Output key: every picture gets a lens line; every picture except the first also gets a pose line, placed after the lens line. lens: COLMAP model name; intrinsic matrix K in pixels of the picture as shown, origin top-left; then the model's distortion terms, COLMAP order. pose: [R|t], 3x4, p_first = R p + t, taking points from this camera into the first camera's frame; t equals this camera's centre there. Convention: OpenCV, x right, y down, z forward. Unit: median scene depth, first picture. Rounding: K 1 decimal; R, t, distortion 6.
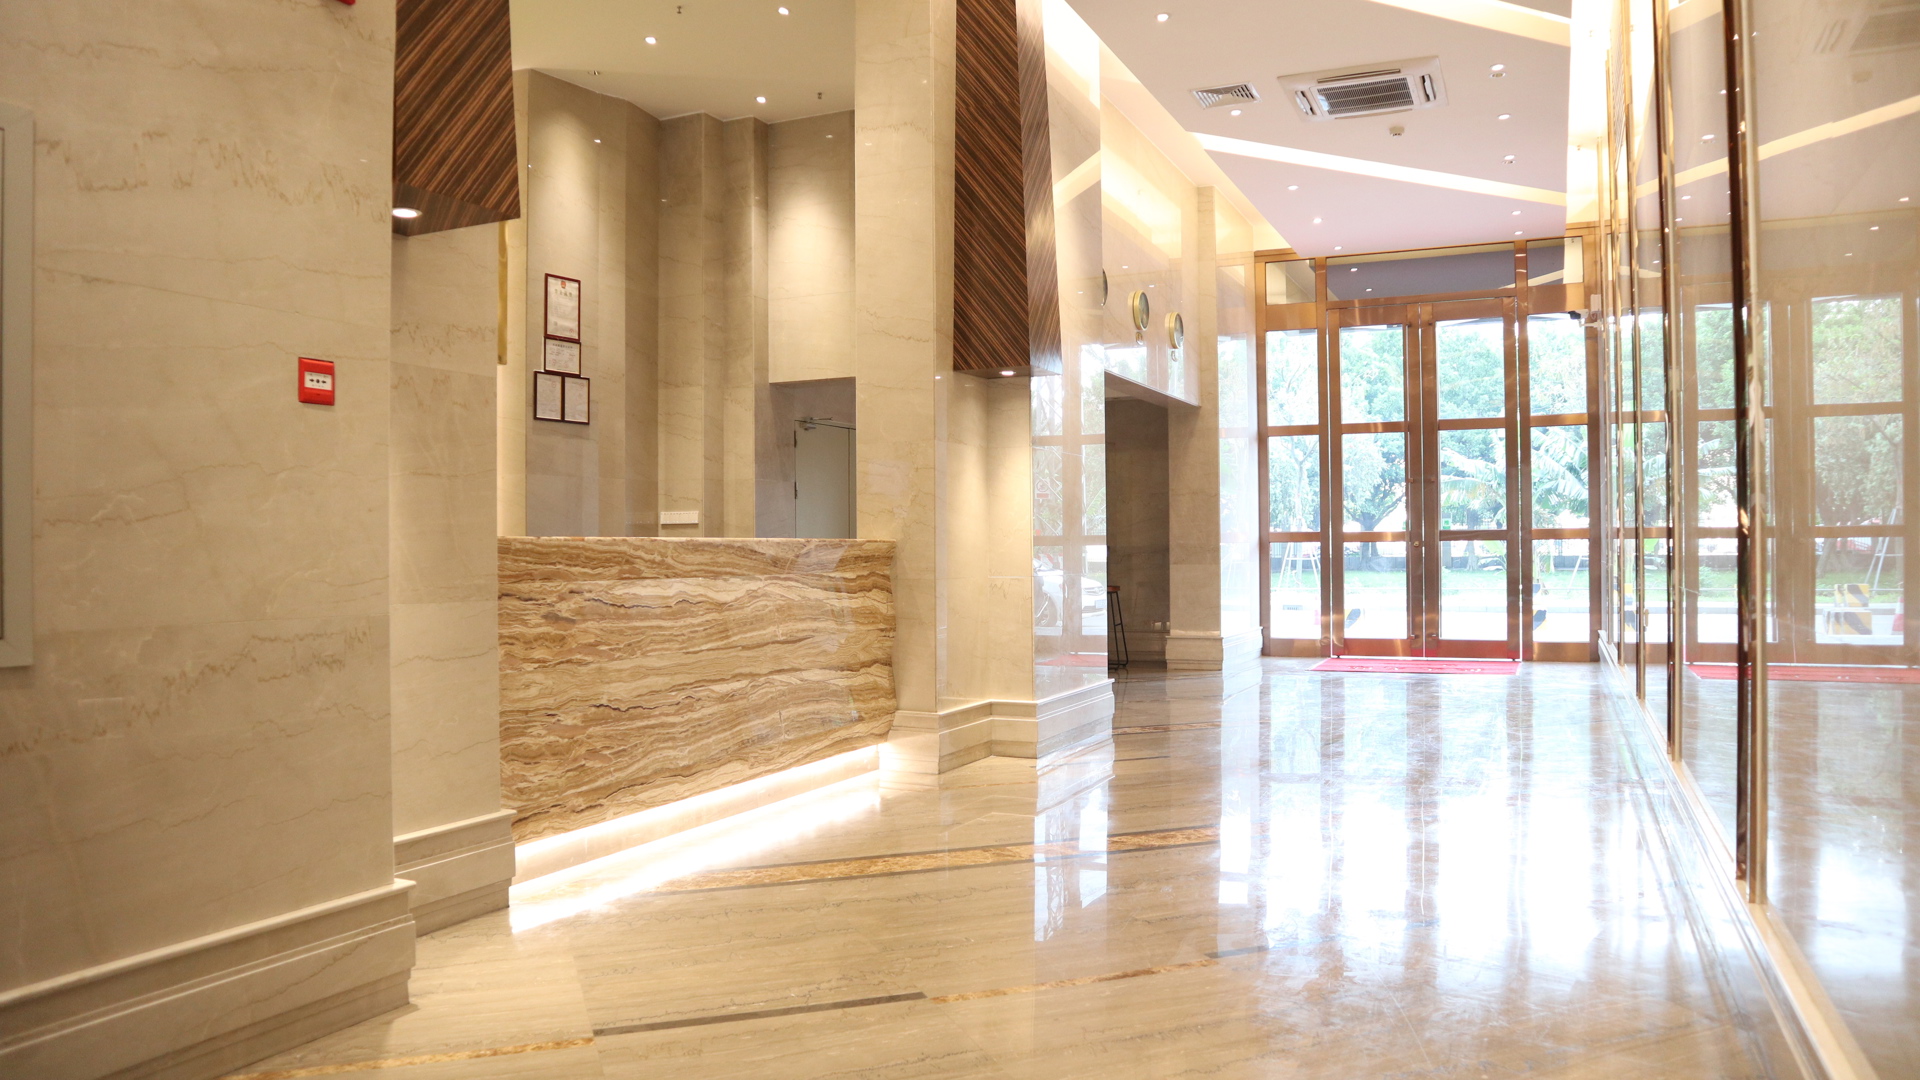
lens RADIAL K [[1331.2, 0, 960.0], [0, 1331.2, 540.0], [0, 0, 1]] dist [-0.147610, 0.120301]
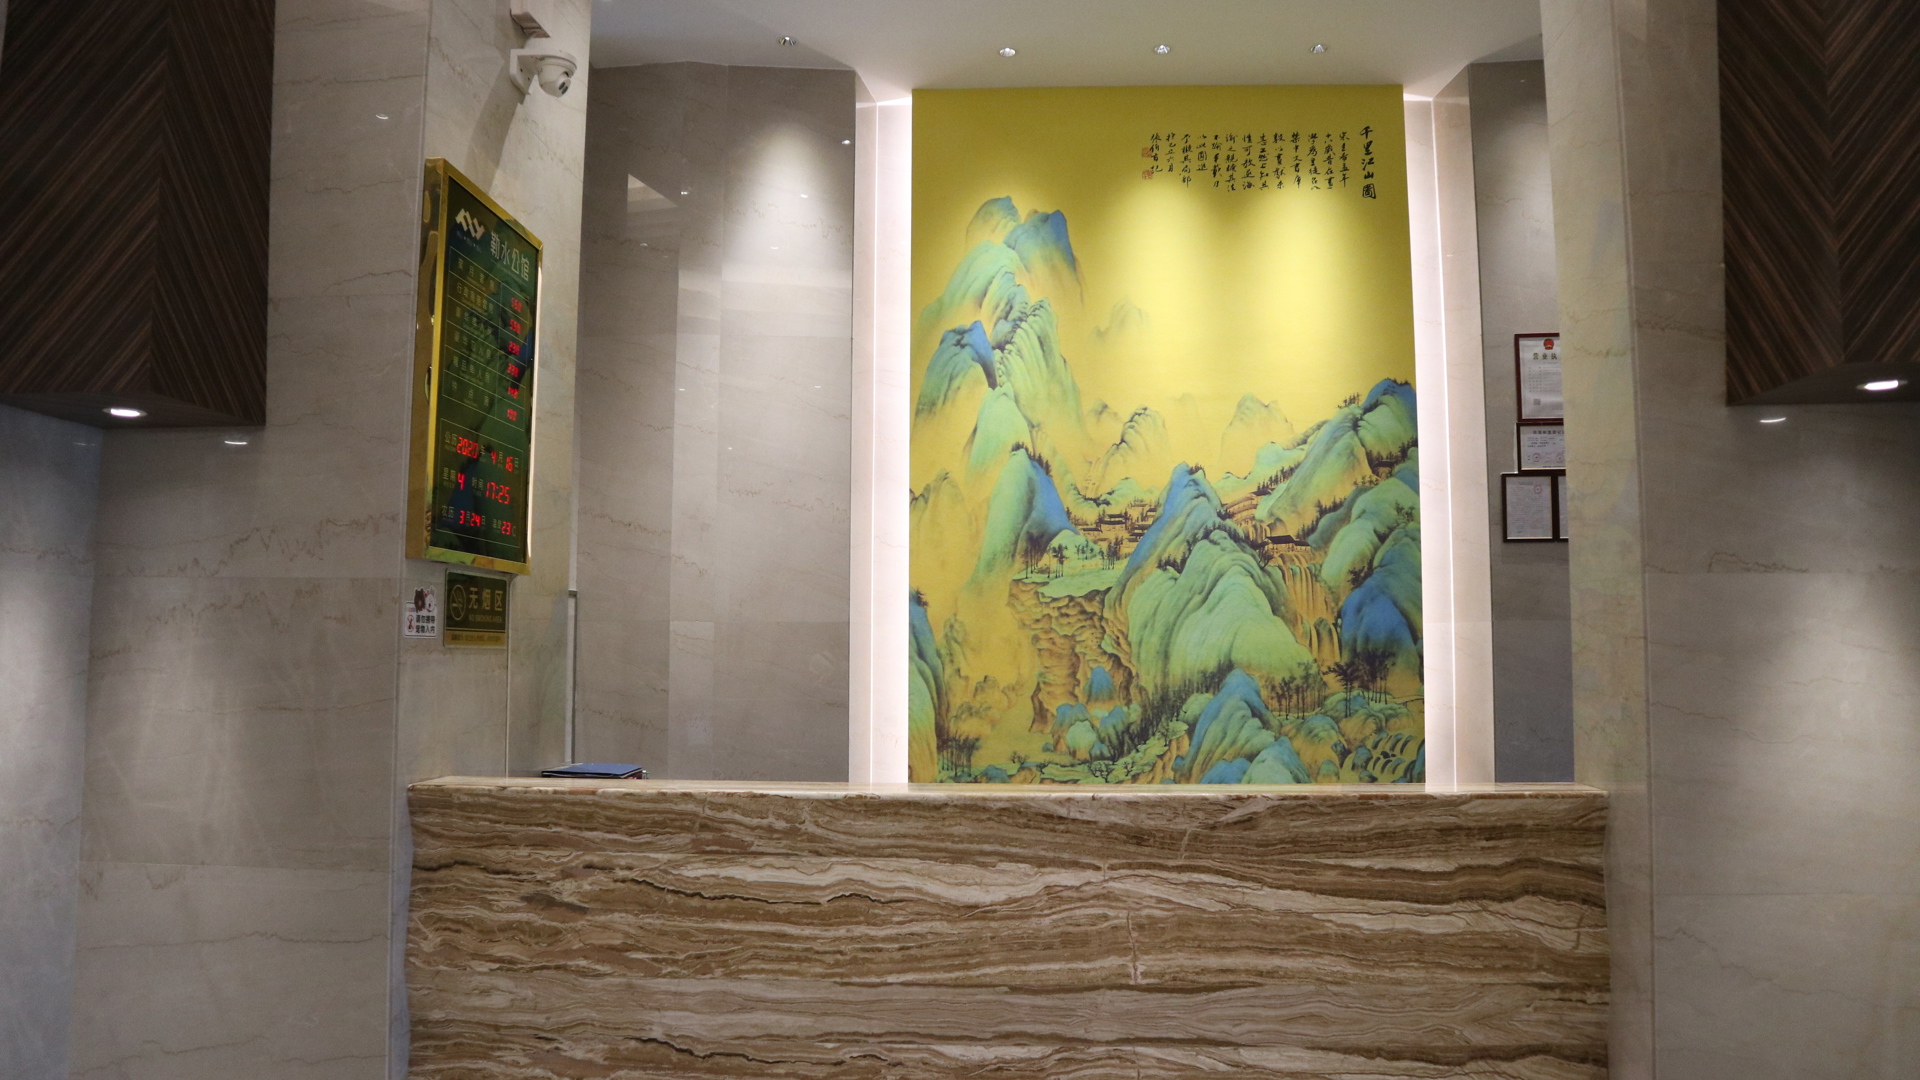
lens RADIAL K [[1331.2, 0, 960.0], [0, 1331.2, 540.0], [0, 0, 1]] dist [-0.147610, 0.120301]
pose [[0.369322, -0.072865, -0.926440, 0.377276], [0.002039, 0.996982, -0.077601, -0.069186], [0.929299, 0.026771, 0.368356, 0.819234]]
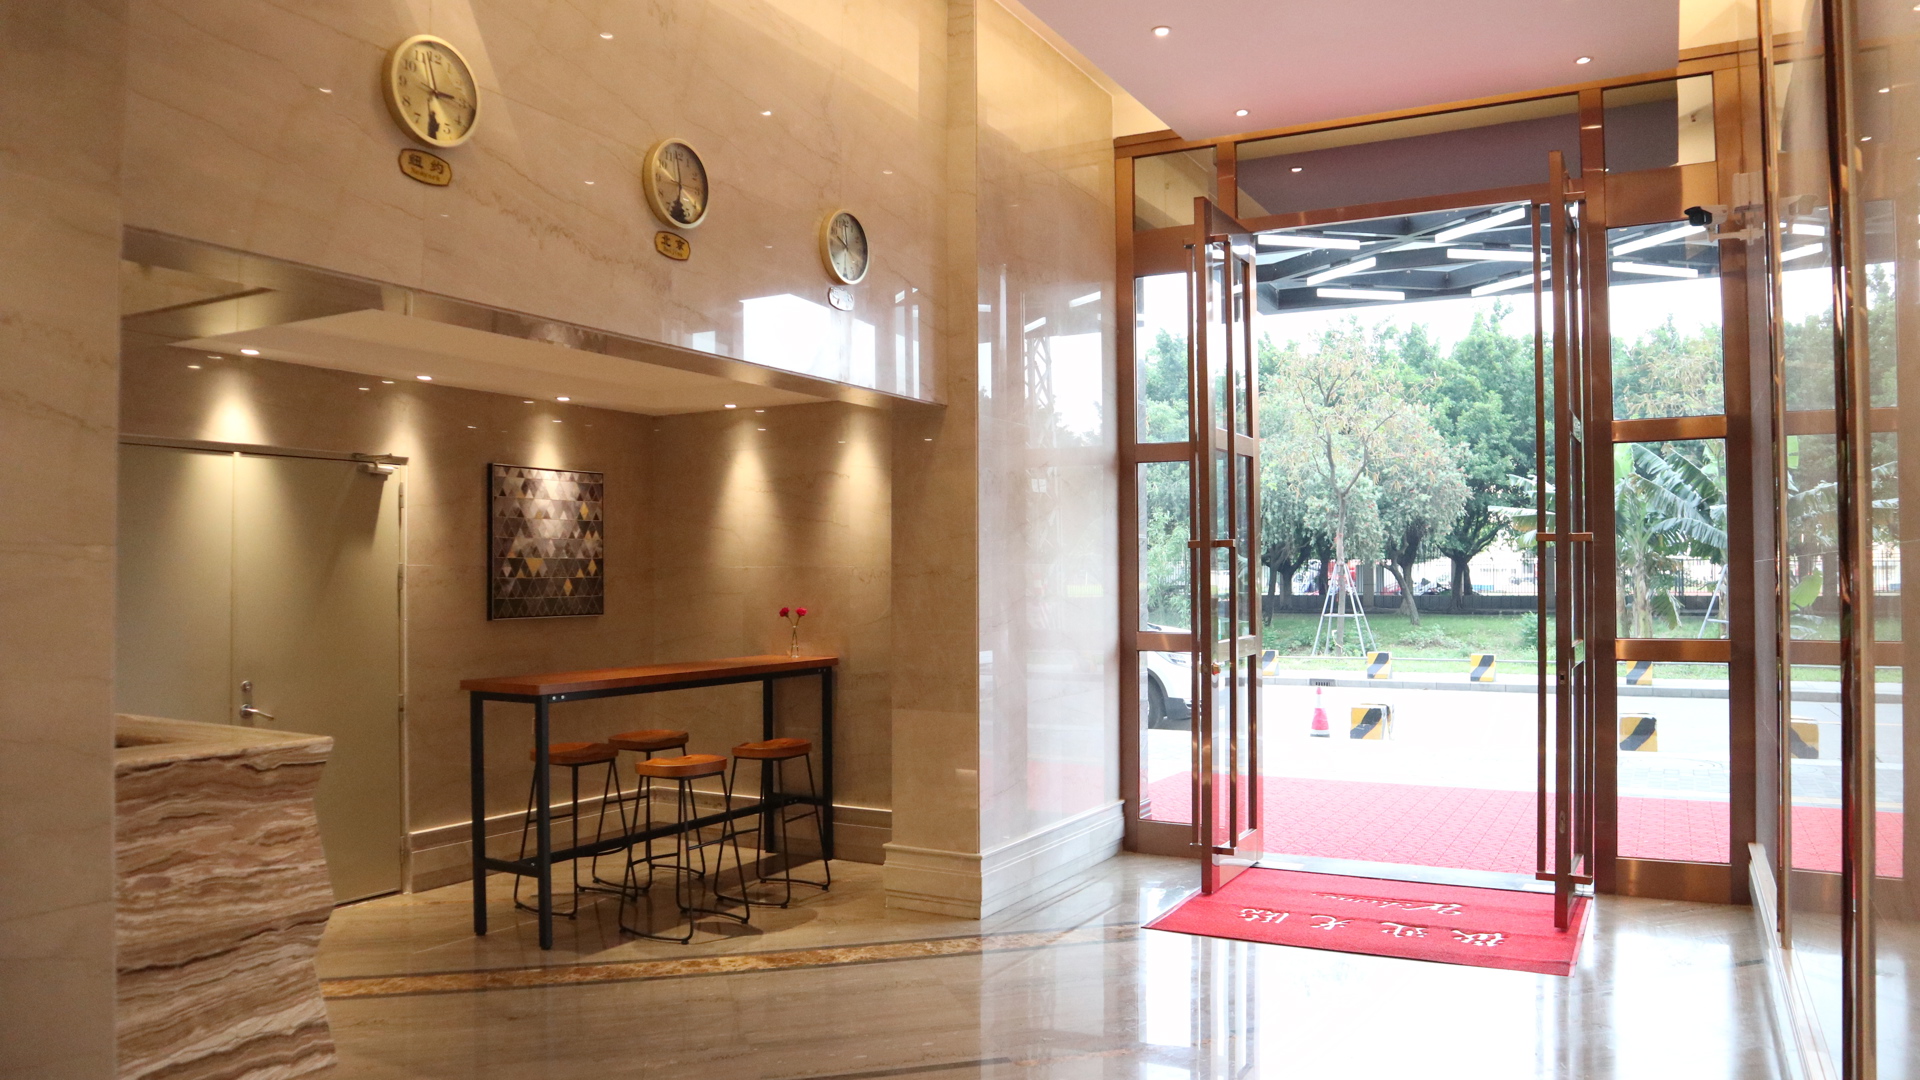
lens RADIAL K [[1331.2, 0, 960.0], [0, 1331.2, 540.0], [0, 0, 1]] dist [-0.147610, 0.120301]
pose [[0.996799, 0.004842, -0.079803, 0.581766], [-0.006292, 0.999820, -0.017917, -0.098266], [0.079701, 0.018362, 0.996650, 1.224330]]
